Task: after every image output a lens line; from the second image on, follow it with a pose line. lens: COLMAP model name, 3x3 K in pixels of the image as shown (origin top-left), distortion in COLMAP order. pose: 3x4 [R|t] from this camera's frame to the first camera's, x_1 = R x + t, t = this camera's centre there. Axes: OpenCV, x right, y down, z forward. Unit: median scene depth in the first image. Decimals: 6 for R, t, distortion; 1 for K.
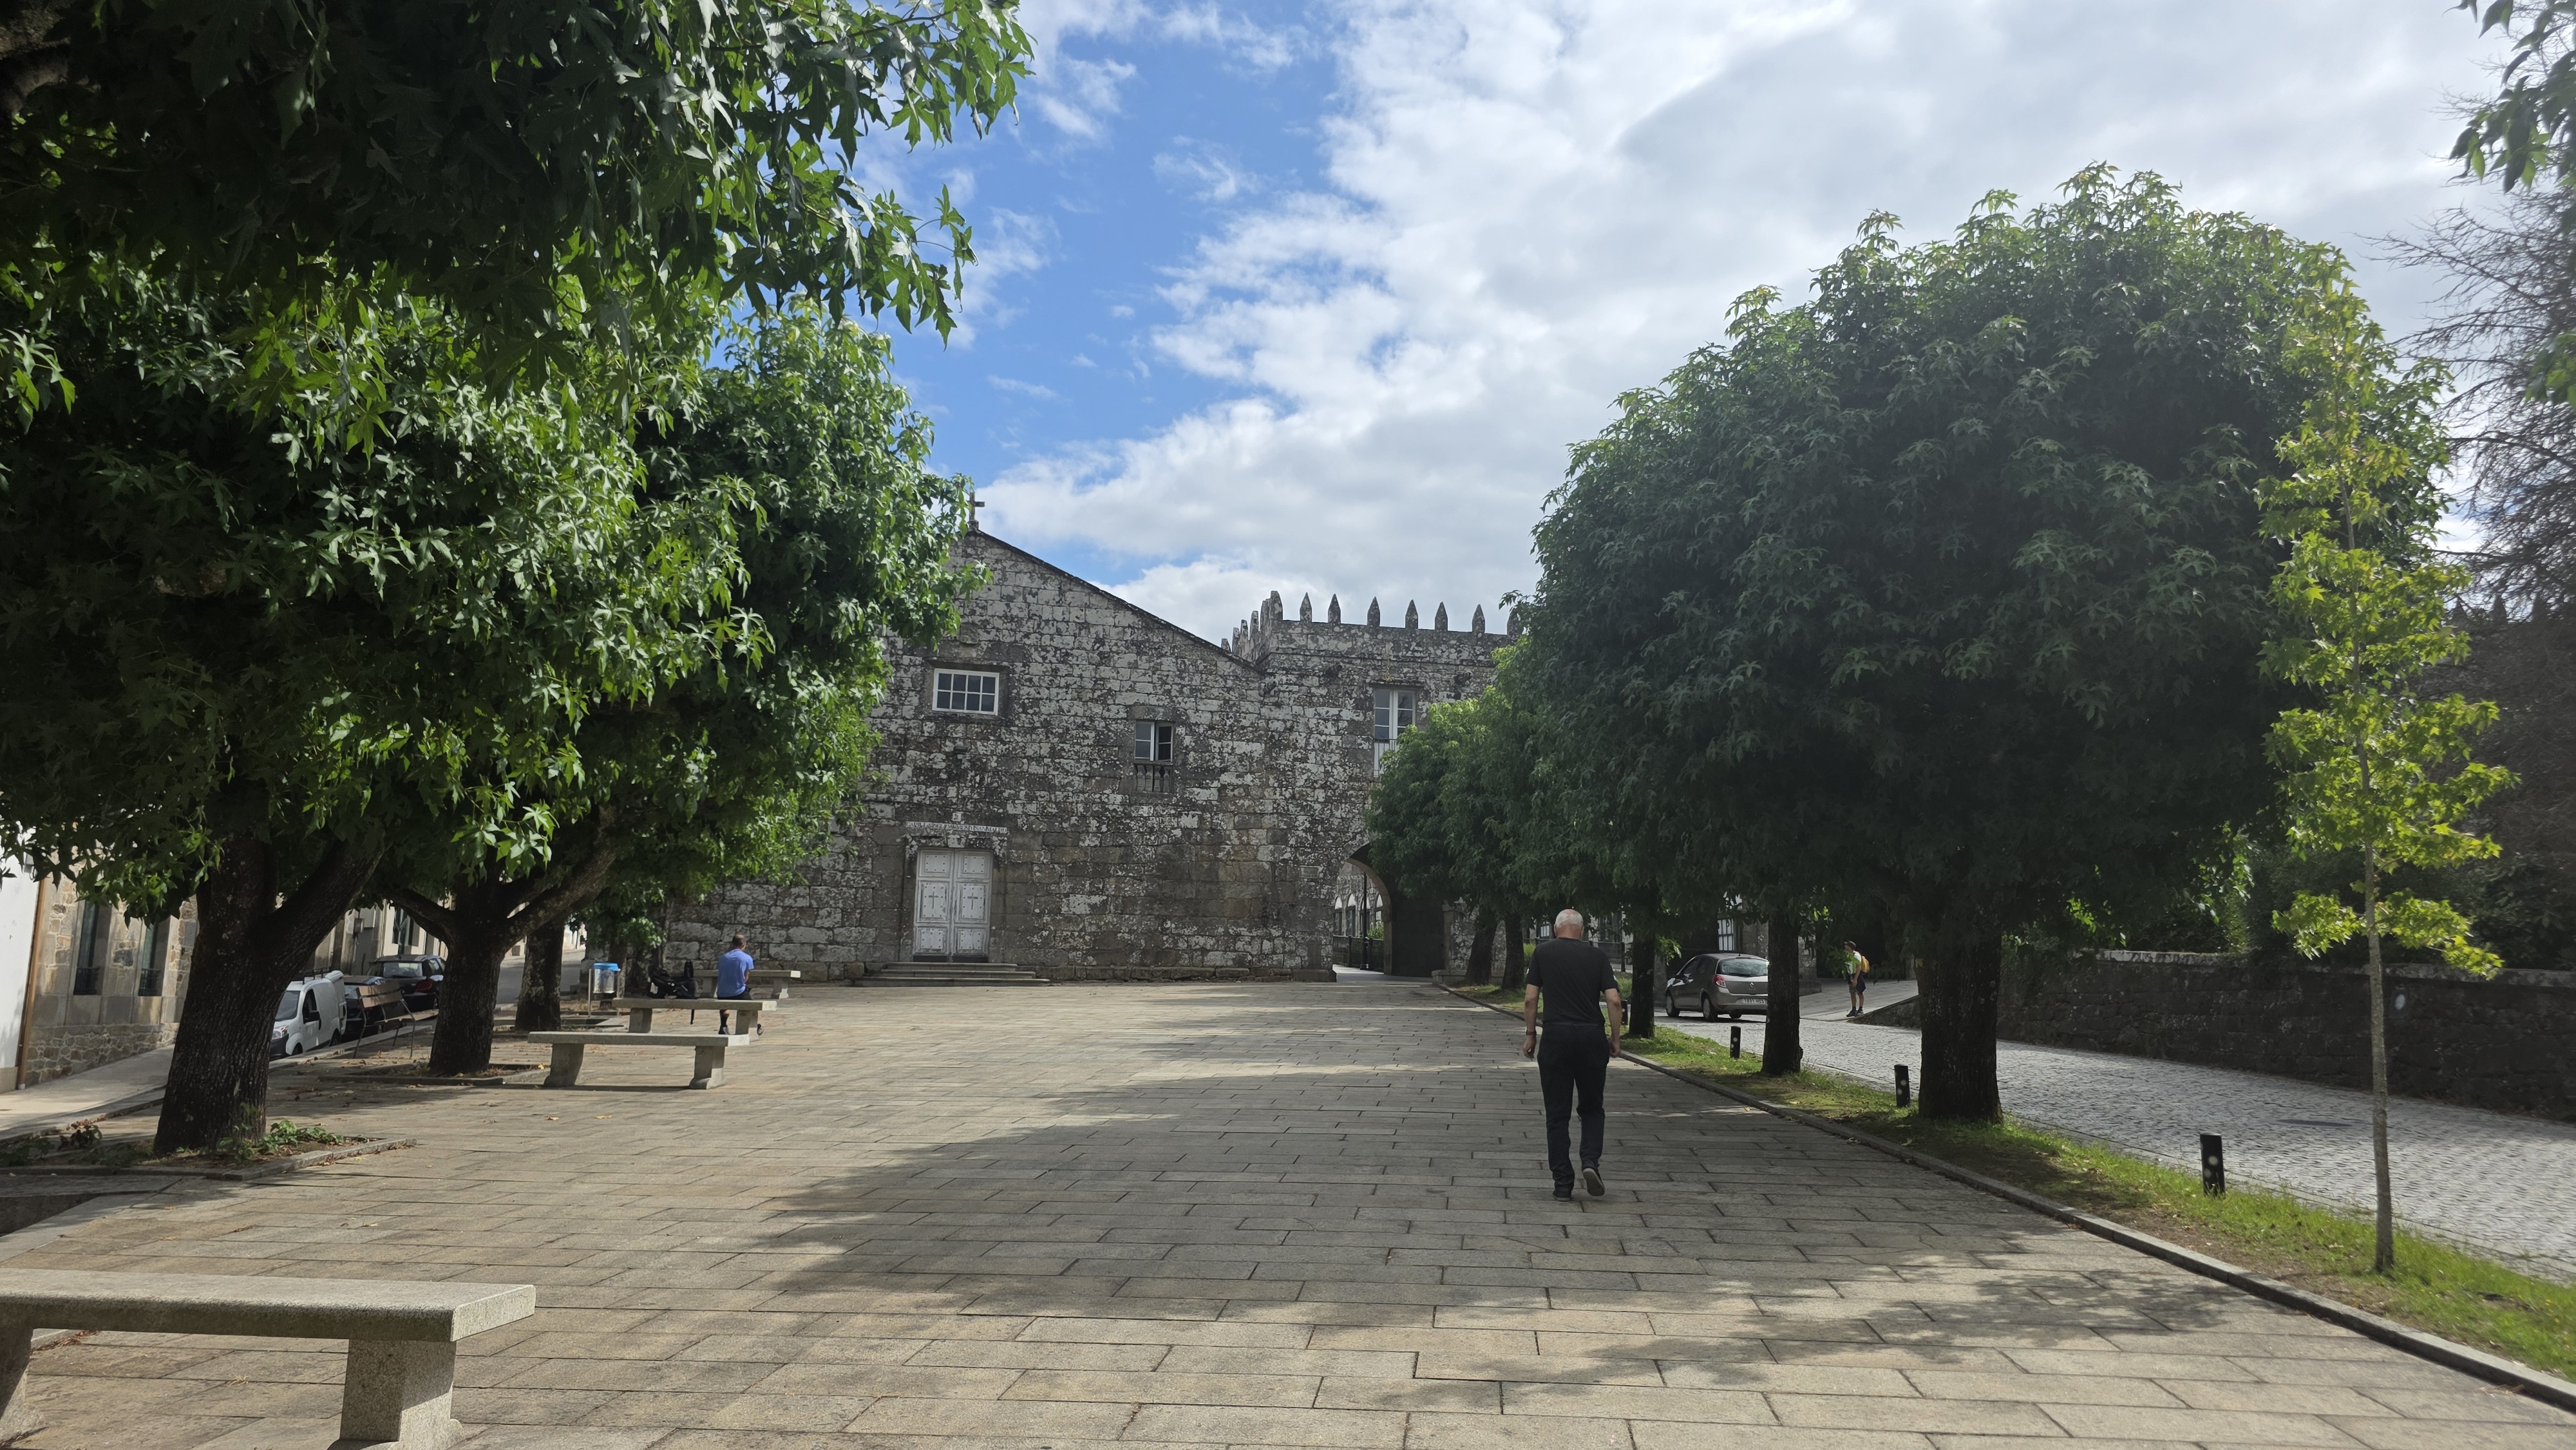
lens RADIAL K [[1724.2, 0, 1288.0], [0, 1724.2, 725.0], [0, 0, 1]] dist [0.067629, -0.065803]
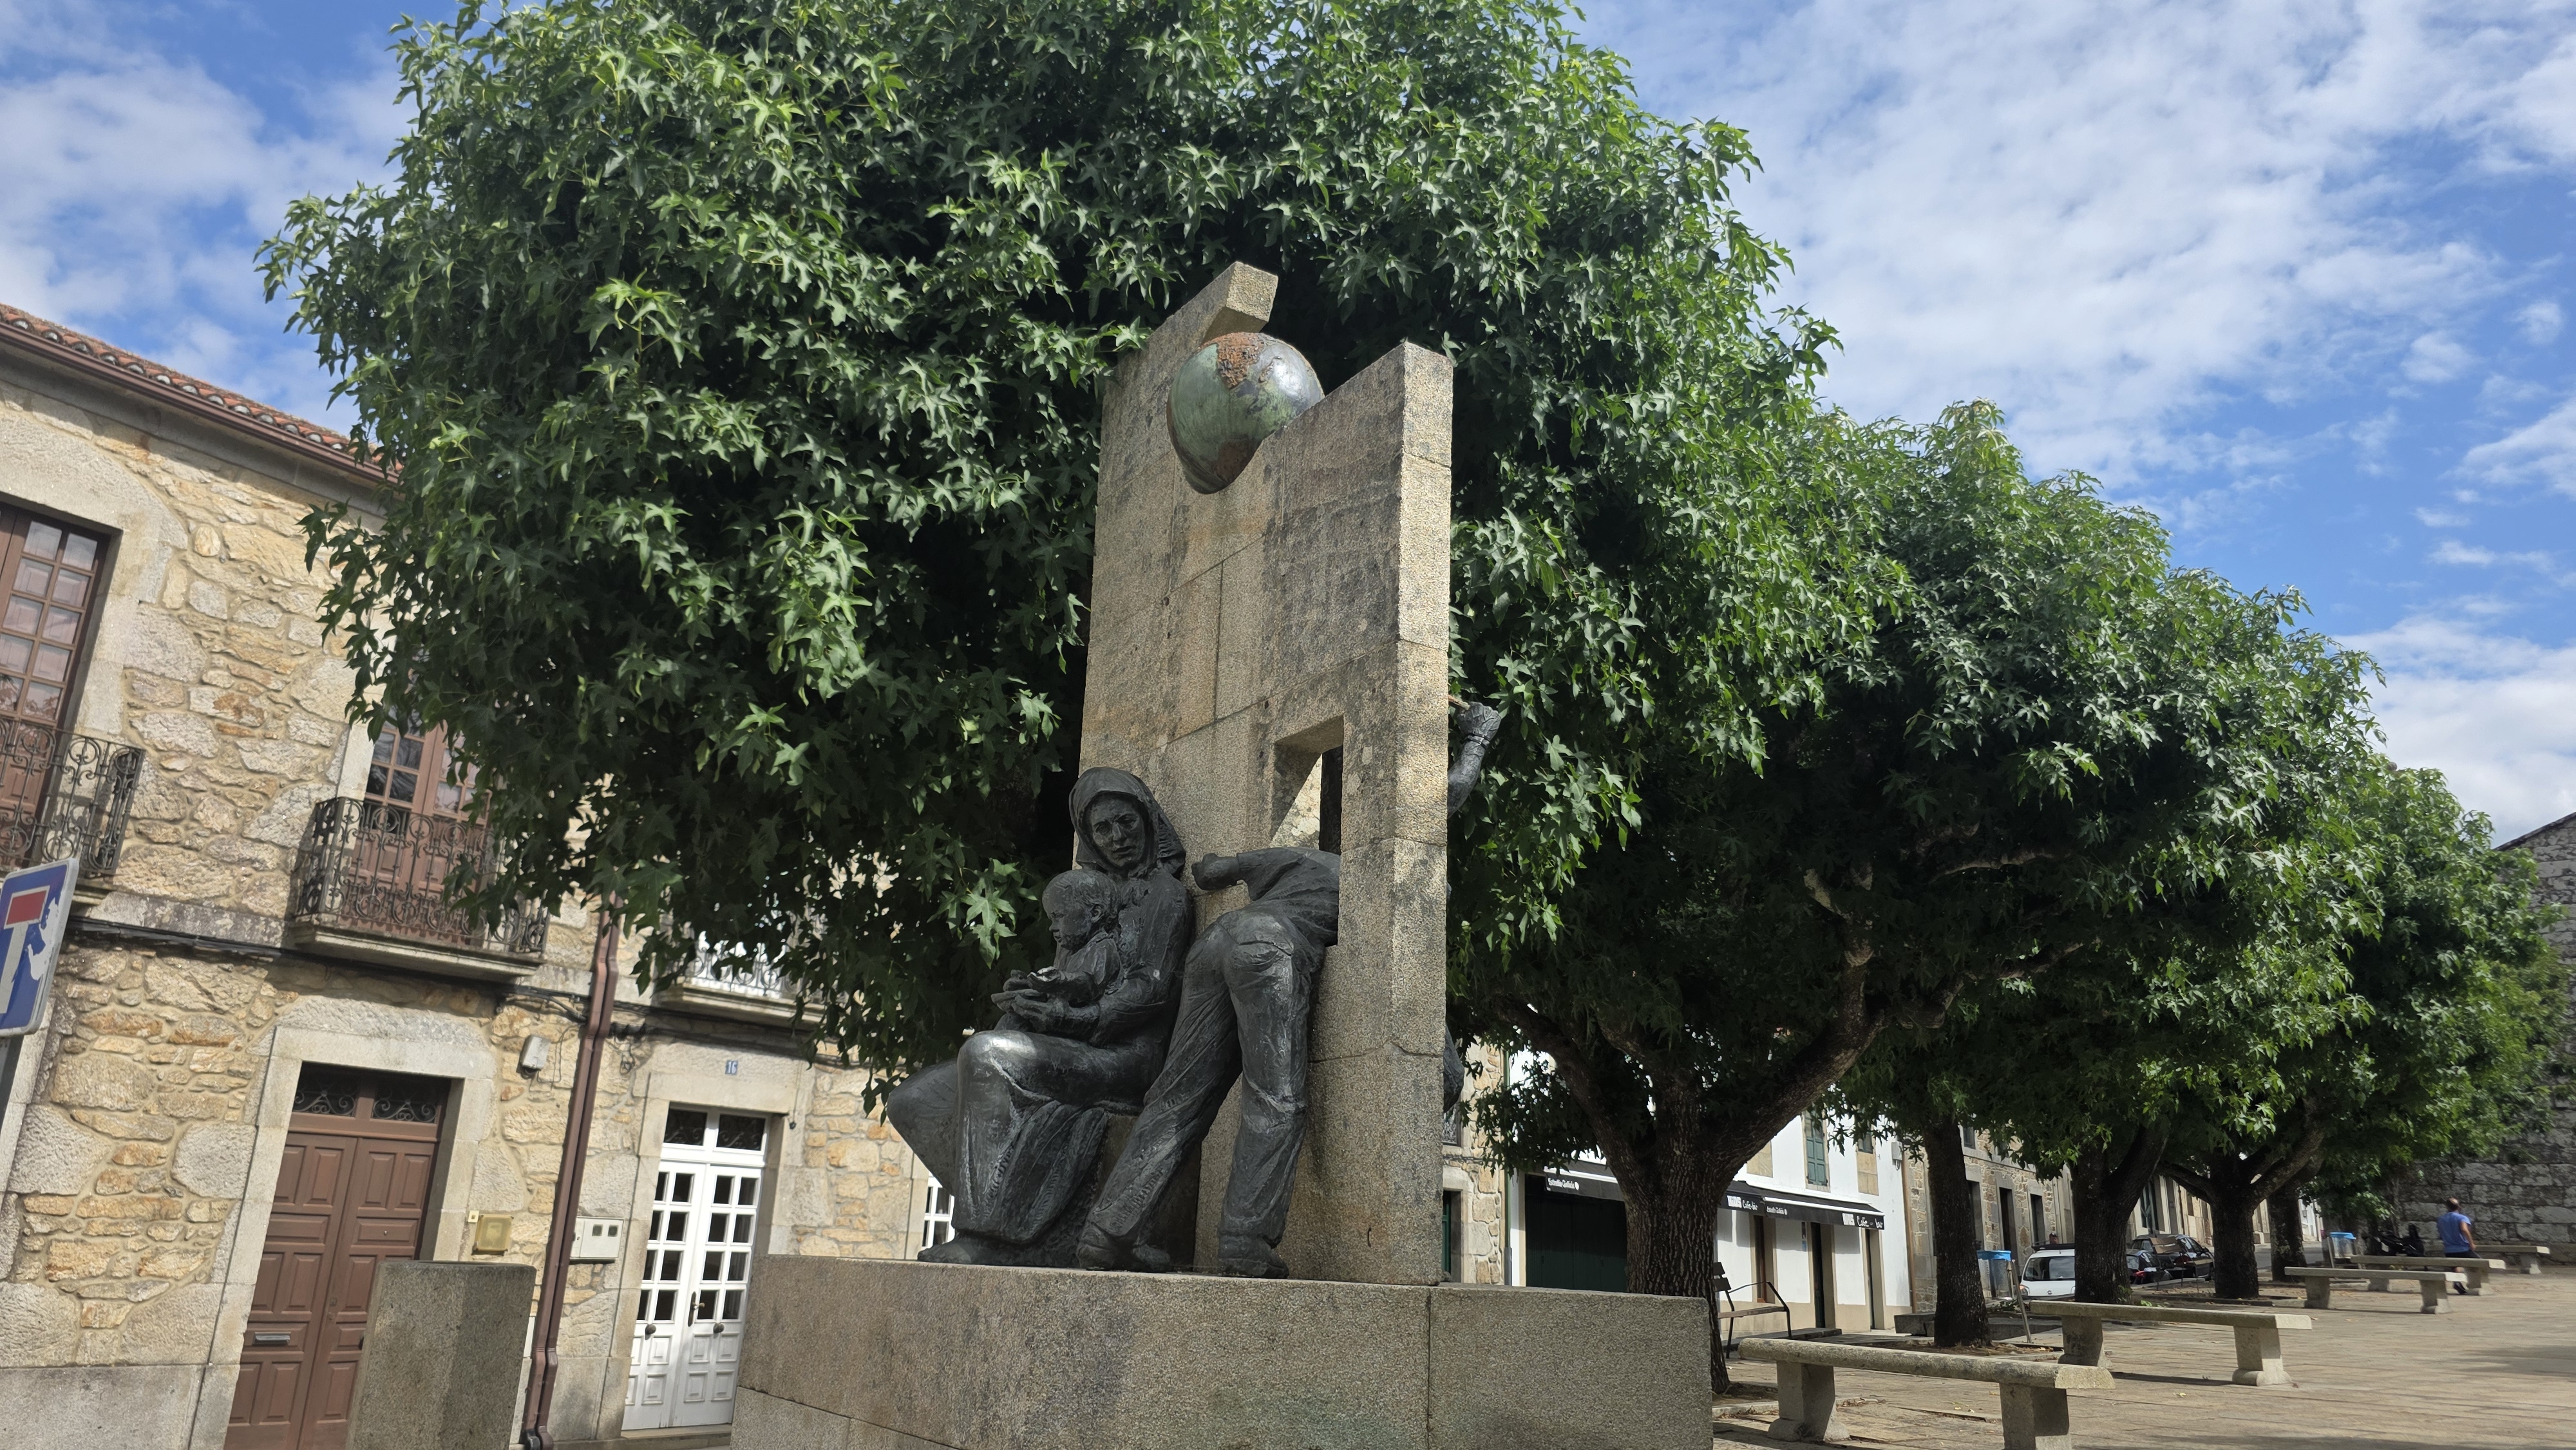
lens RADIAL K [[1724.2, 0, 1288.0], [0, 1724.2, 725.0], [0, 0, 1]] dist [0.067629, -0.065803]
pose [[0.622463, -0.218116, -0.751641, 0.304707], [0.092642, 0.974163, -0.205969, -0.042687], [0.777147, 0.058575, 0.626587, -0.735485]]
